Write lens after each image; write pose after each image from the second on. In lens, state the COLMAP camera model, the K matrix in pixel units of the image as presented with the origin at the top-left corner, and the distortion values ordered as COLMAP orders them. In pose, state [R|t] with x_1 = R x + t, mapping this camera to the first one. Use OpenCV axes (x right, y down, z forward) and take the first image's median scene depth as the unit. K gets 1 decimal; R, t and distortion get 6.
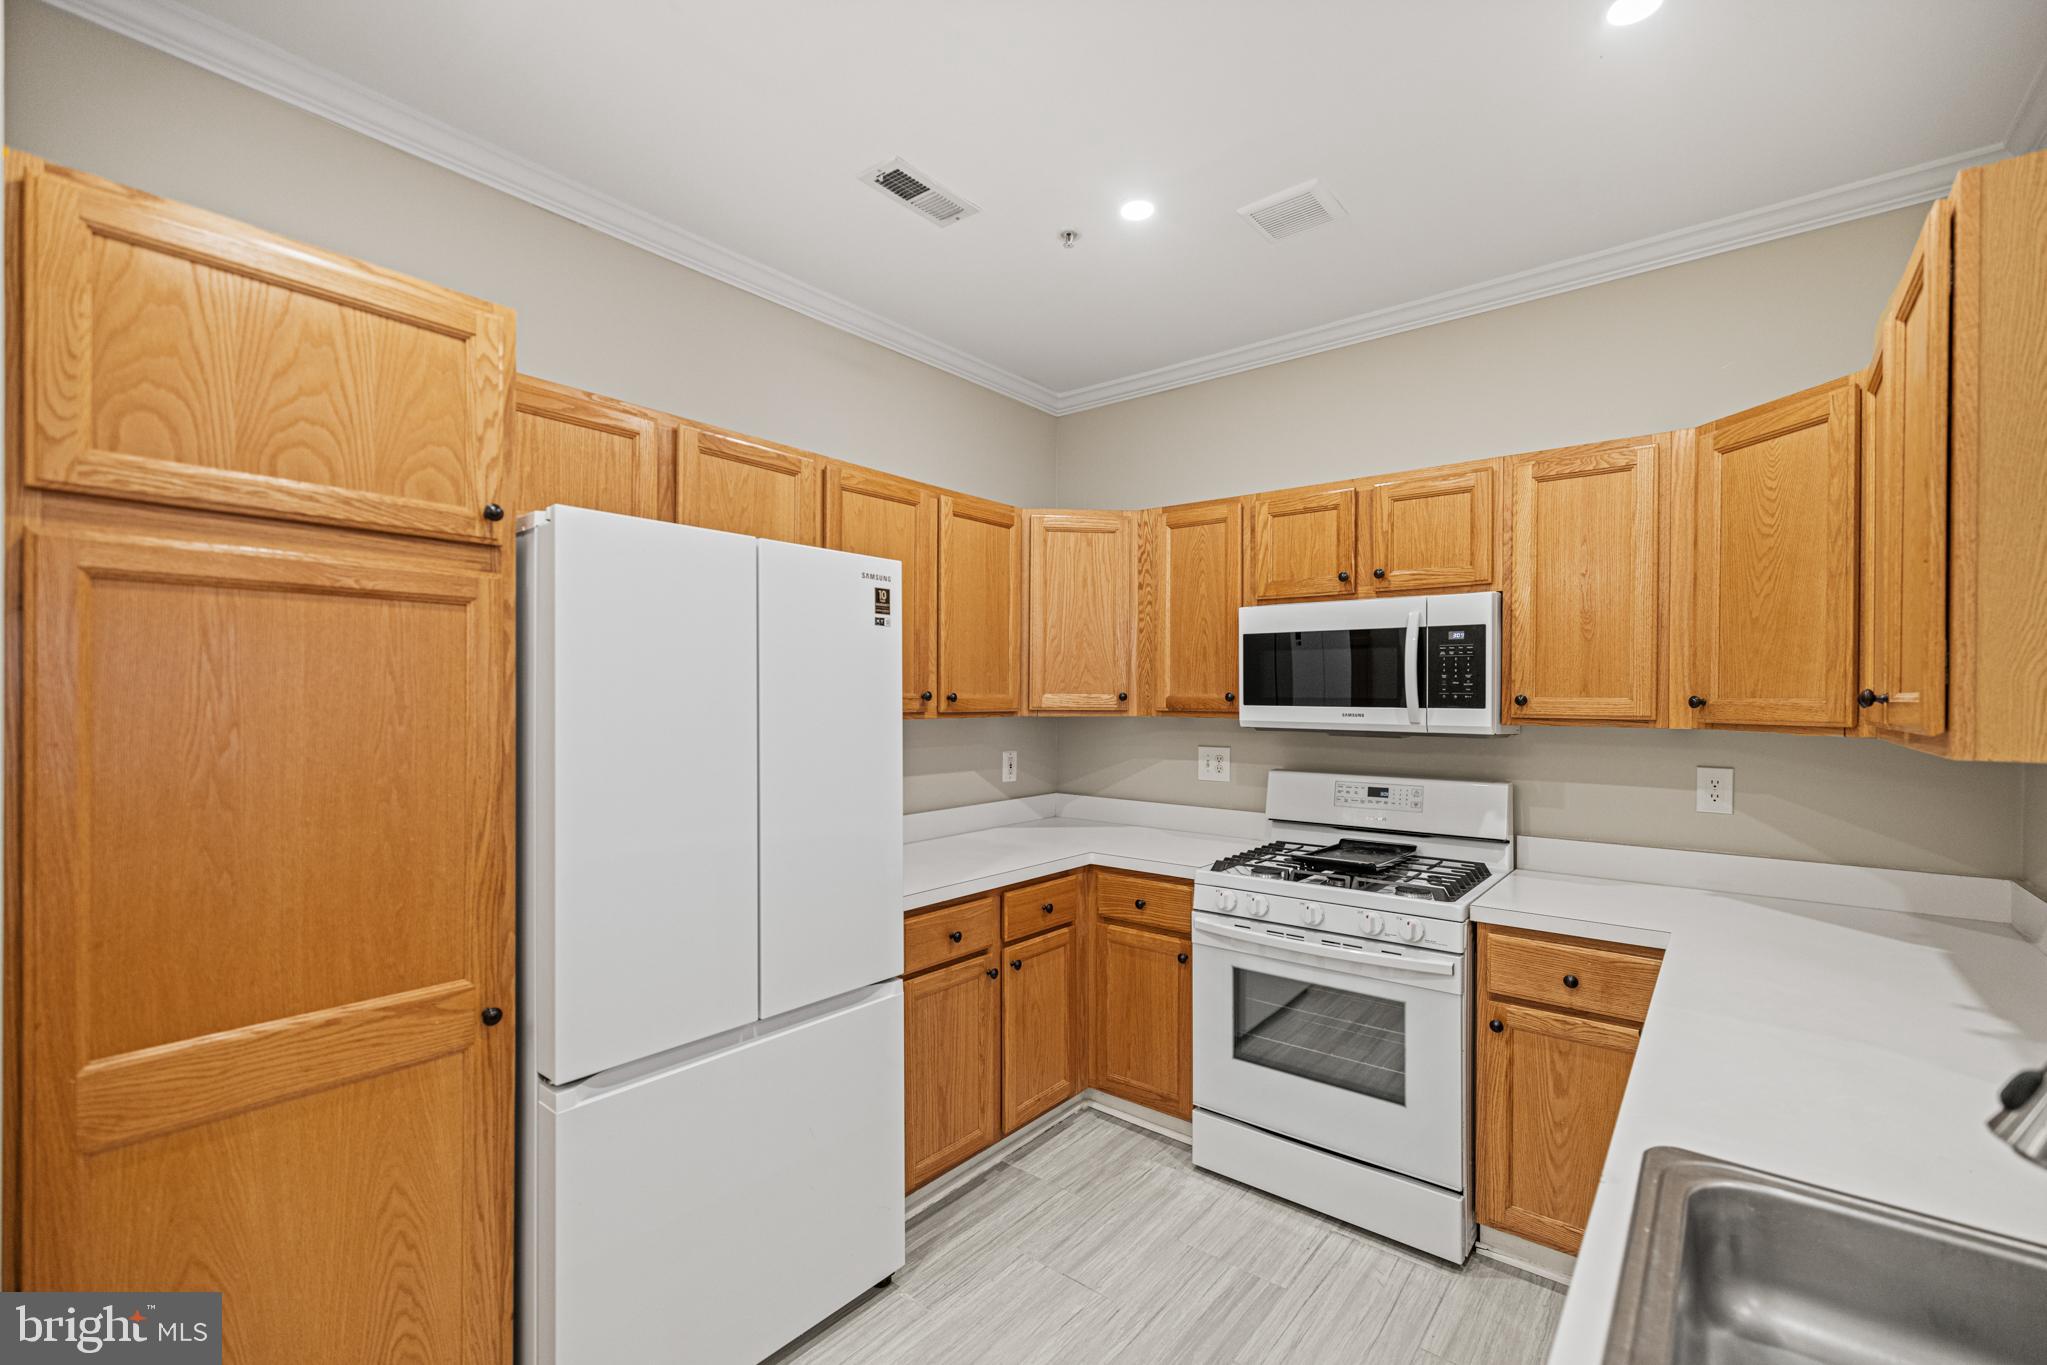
lens RADIAL K [[872.3, 0, 1023.3], [0, 872.3, 697.5], [0, 0, 1]] dist [0.001330, -0.000192]
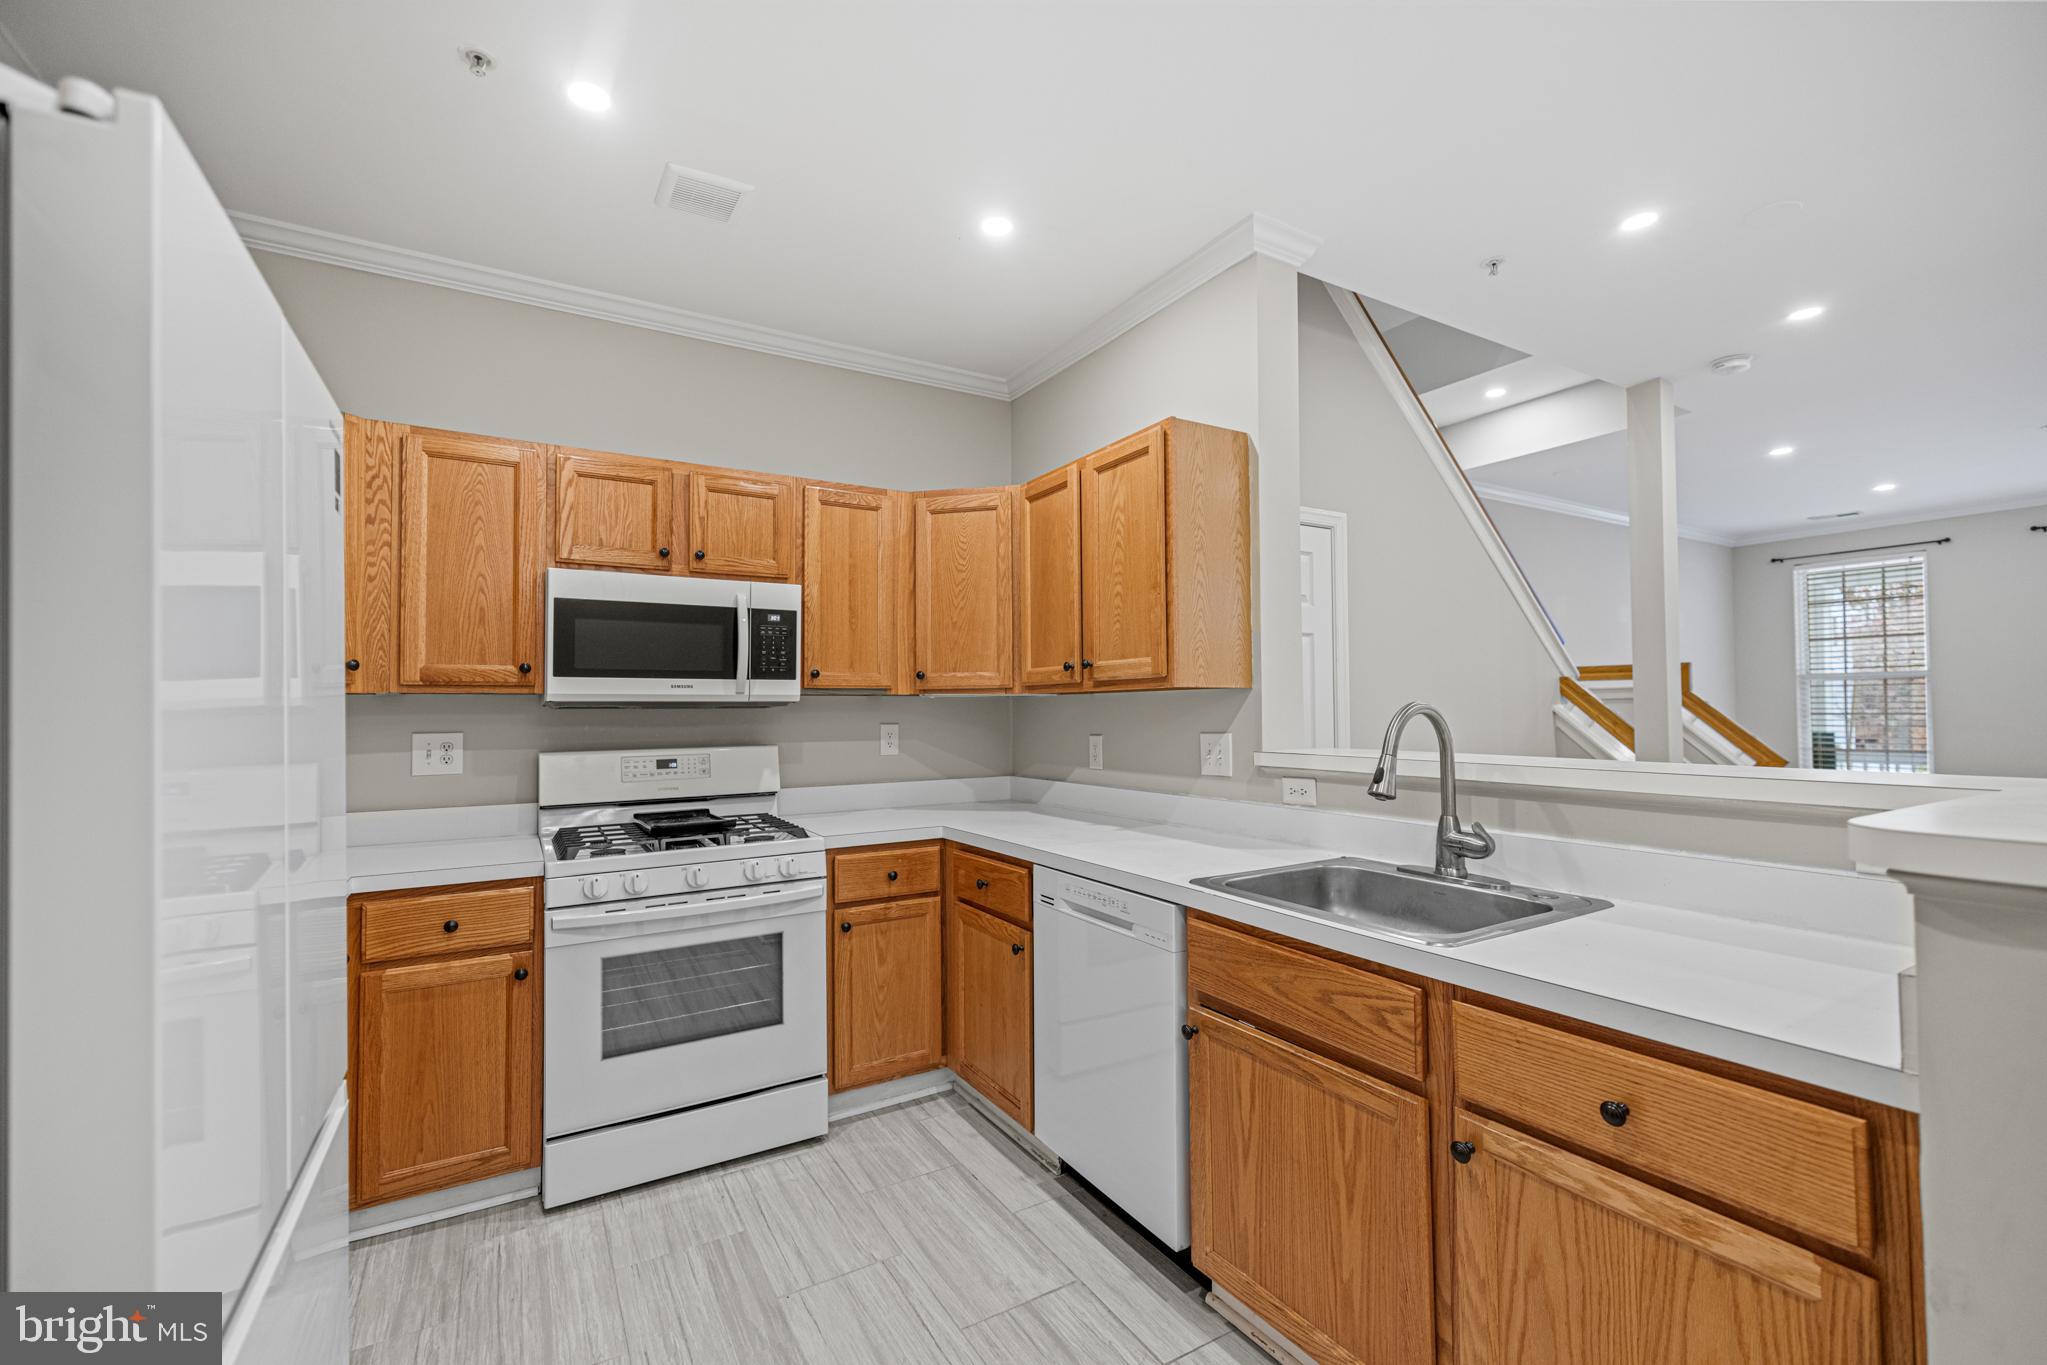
lens RADIAL K [[868.5, 0, 1029.9], [0, 868.5, 684.2], [0, 0, 1]] dist [0.000511, -0.000568]
pose [[0.340181, 0.020187, 0.940143, -0.491690], [0.012134, 0.999592, -0.025854, 0.053494], [-0.940282, 0.020203, 0.339797, 0.278948]]
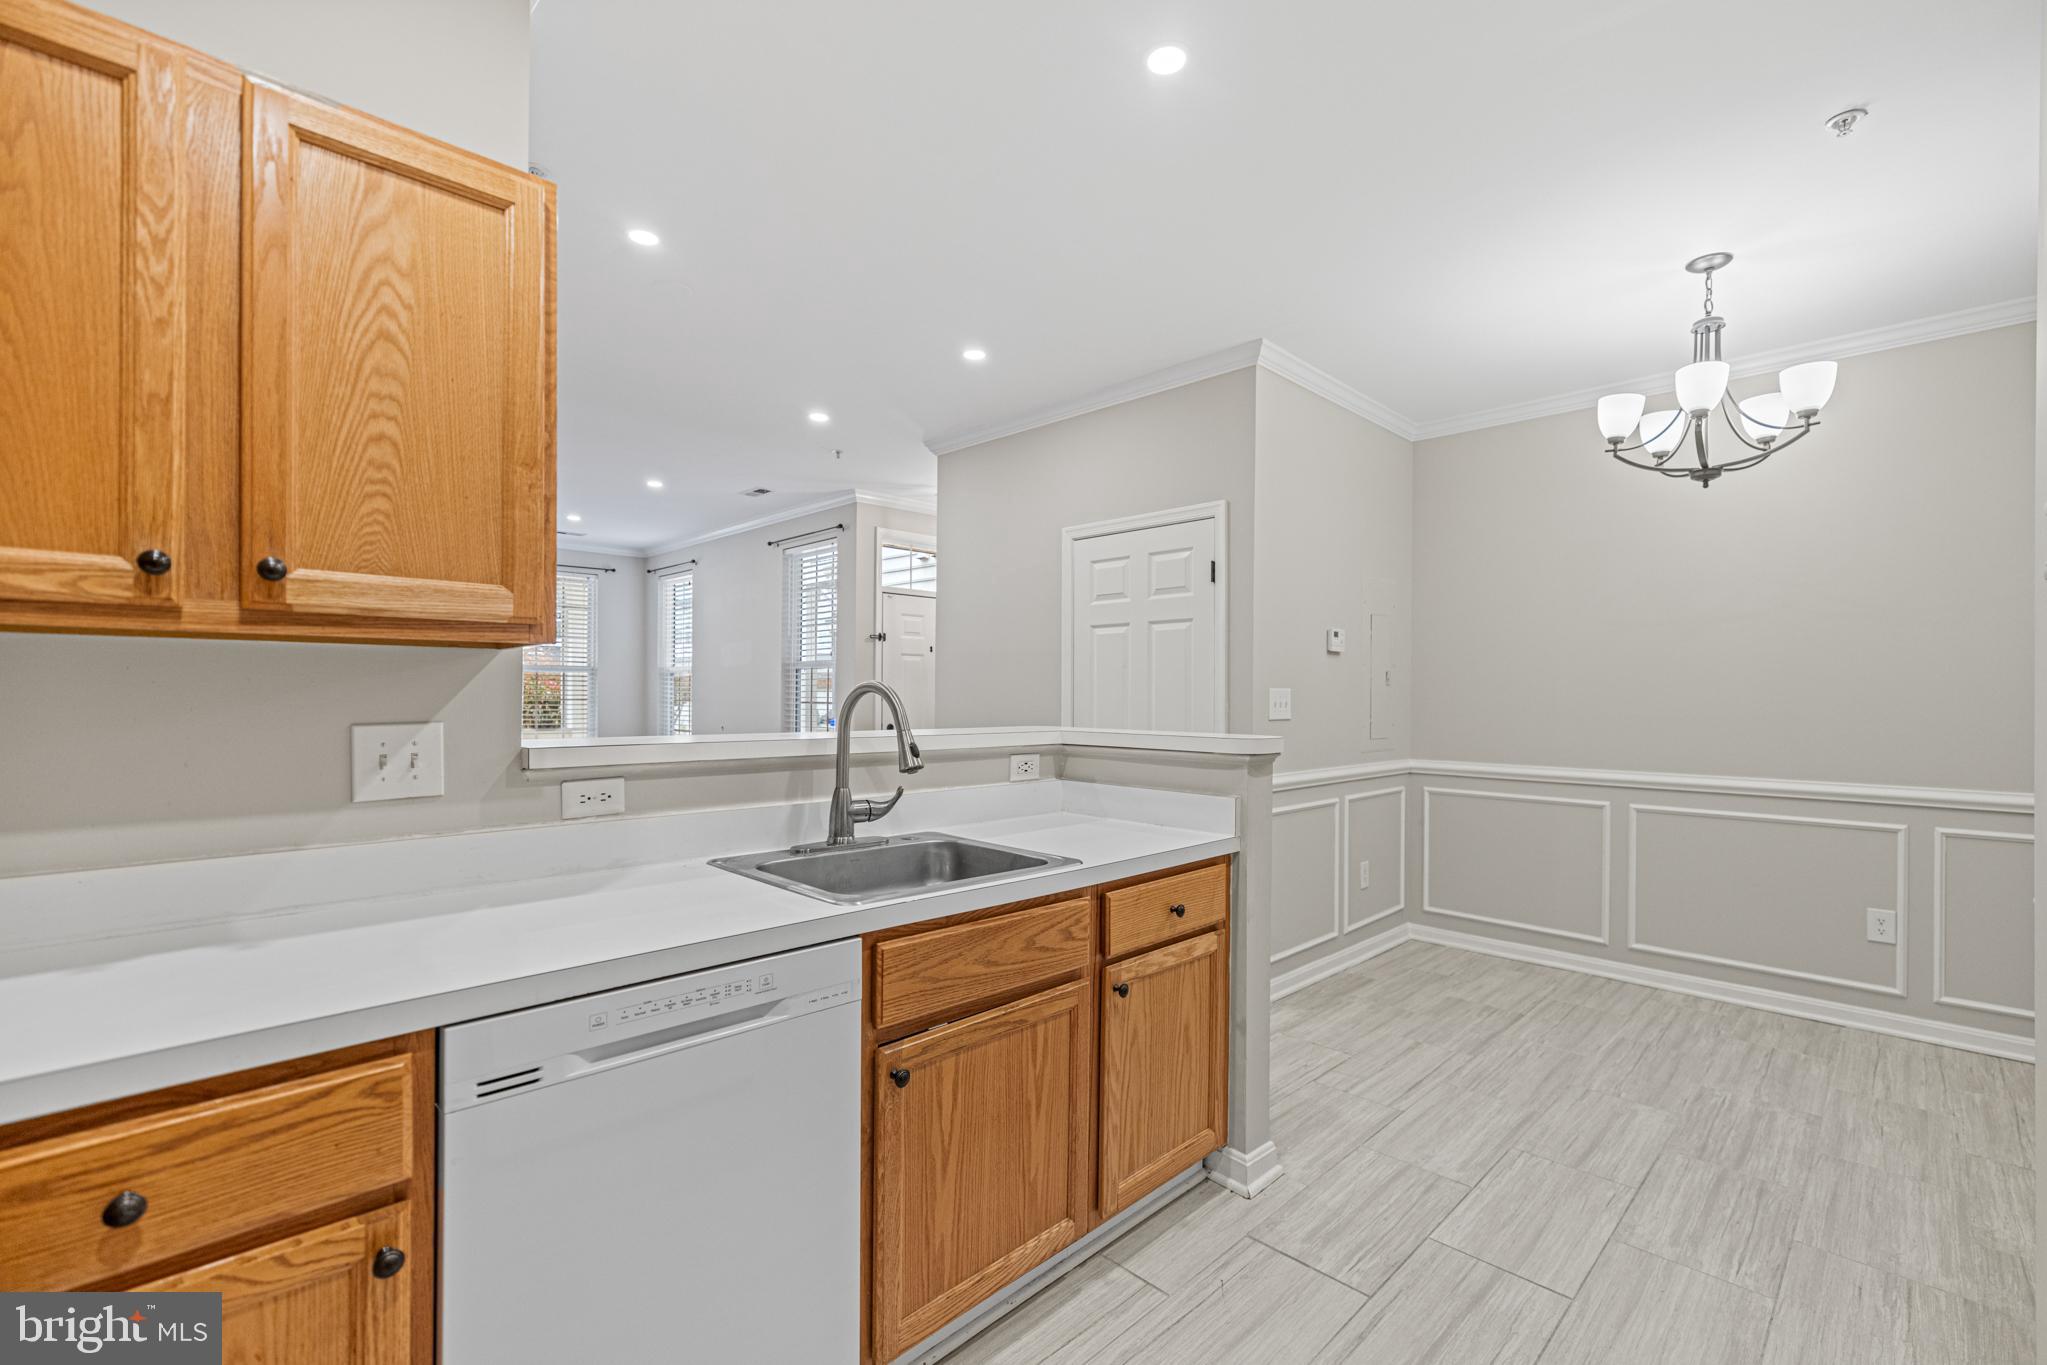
lens RADIAL K [[887.1, 0, 1022.0], [0, 887.1, 692.9], [0, 0, 1]] dist [0.000947, -0.000049]
pose [[-0.994031, -0.010221, 0.108615, 0.111952], [-0.010263, 0.999947, 0.000164, 0.063172], [-0.108611, -0.000952, -0.994084, 1.020116]]
